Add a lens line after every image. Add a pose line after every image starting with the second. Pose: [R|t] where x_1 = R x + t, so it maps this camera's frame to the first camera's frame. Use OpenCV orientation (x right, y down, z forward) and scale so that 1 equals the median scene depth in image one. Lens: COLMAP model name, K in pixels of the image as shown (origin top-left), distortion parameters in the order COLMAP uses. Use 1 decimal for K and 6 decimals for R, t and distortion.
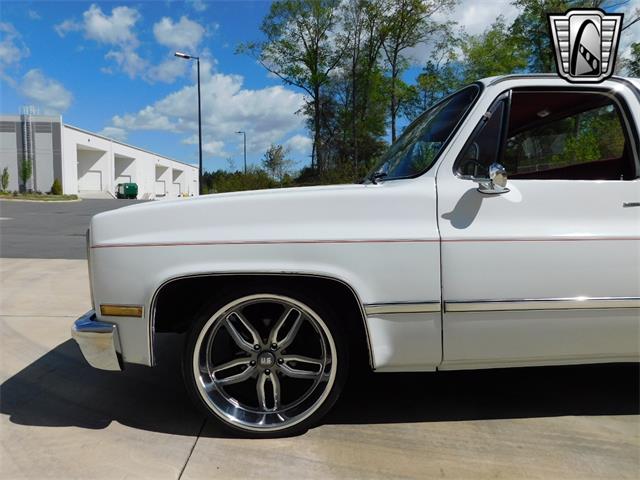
lens RADIAL K [[418.4, 0, 316.8], [0, 418.4, 236.9], [0, 0, 1]] dist [-0.073716, 0.054509]
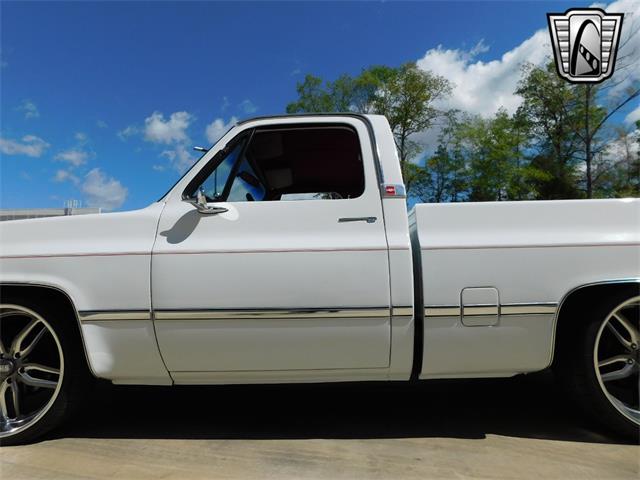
lens RADIAL K [[422.3, 0, 315.5], [0, 422.3, 239.1], [0, 0, 1]] dist [-0.076259, 0.058976]
pose [[0.996722, -0.029087, -0.075498, 0.732003], [0.013541, 0.979951, -0.198779, 0.177411], [0.079766, 0.197105, 0.977132, -0.059612]]
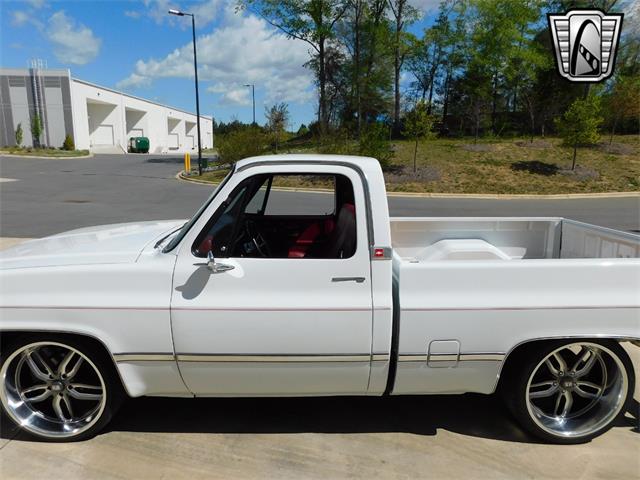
lens RADIAL K [[418.4, 0, 316.8], [0, 418.4, 236.9], [0, 0, 1]] dist [-0.073716, 0.054509]
pose [[0.999004, 0.014075, -0.042345, 0.717507], [-0.009119, 0.993320, 0.115031, -0.324605], [0.043681, -0.114530, 0.992459, -0.206597]]
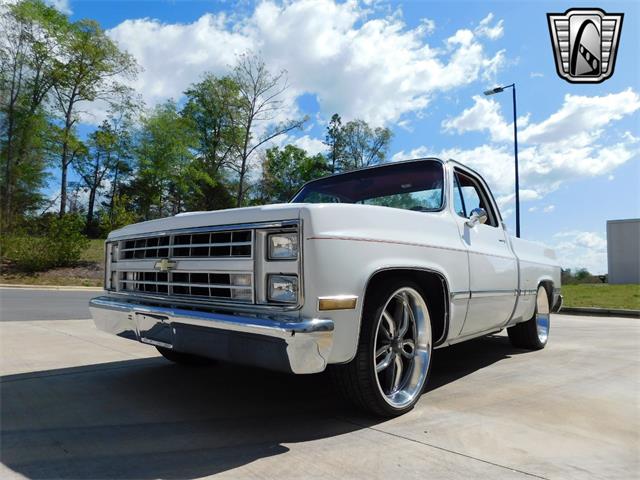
lens RADIAL K [[418.4, 0, 316.8], [0, 418.4, 236.9], [0, 0, 1]] dist [-0.073716, 0.054509]
pose [[0.689043, 0.088204, 0.719333, -1.091717], [0.031670, 0.987953, -0.151478, 0.153242], [-0.724028, 0.127156, 0.677949, 0.303252]]
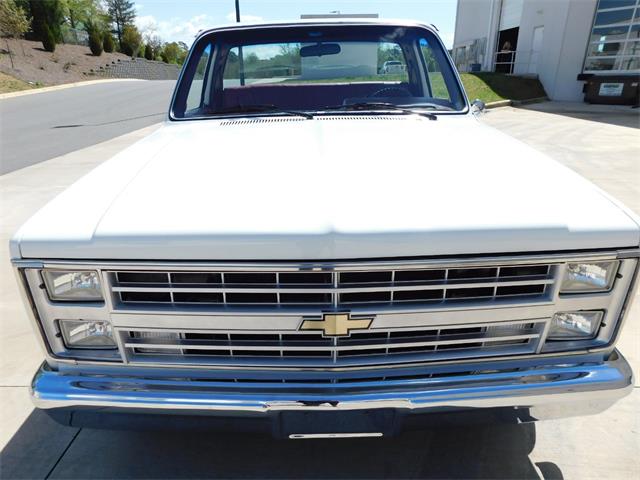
lens RADIAL K [[422.3, 0, 315.5], [0, 422.3, 239.1], [0, 0, 1]] dist [-0.076259, 0.058976]
pose [[0.058123, -0.381542, 0.922522, -1.076080], [0.087433, 0.922479, 0.376016, -0.298367], [-0.994473, 0.058804, 0.086977, 1.326318]]
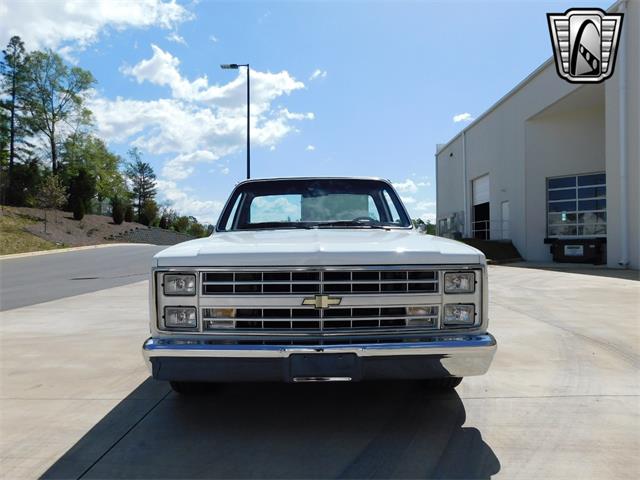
lens RADIAL K [[417.9, 0, 317.4], [0, 417.9, 235.7], [0, 0, 1]] dist [-0.071499, 0.047779]
pose [[0.049941, 0.006647, 0.998730, -1.688180], [0.081666, 0.996602, -0.010717, -0.120724], [-0.995408, 0.082097, 0.049229, 1.298473]]
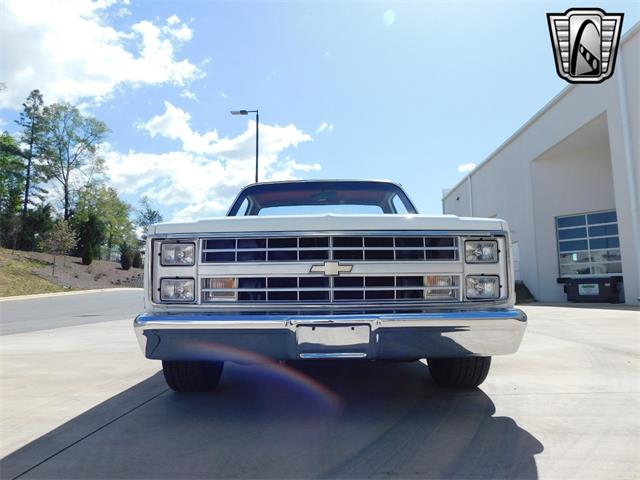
lens RADIAL K [[418.4, 0, 316.8], [0, 418.4, 236.9], [0, 0, 1]] dist [-0.073716, 0.054509]
pose [[0.069199, 0.118251, 0.990570, -1.594188], [0.085014, 0.988639, -0.123959, 0.093545], [-0.993974, 0.092790, 0.058360, 1.325435]]
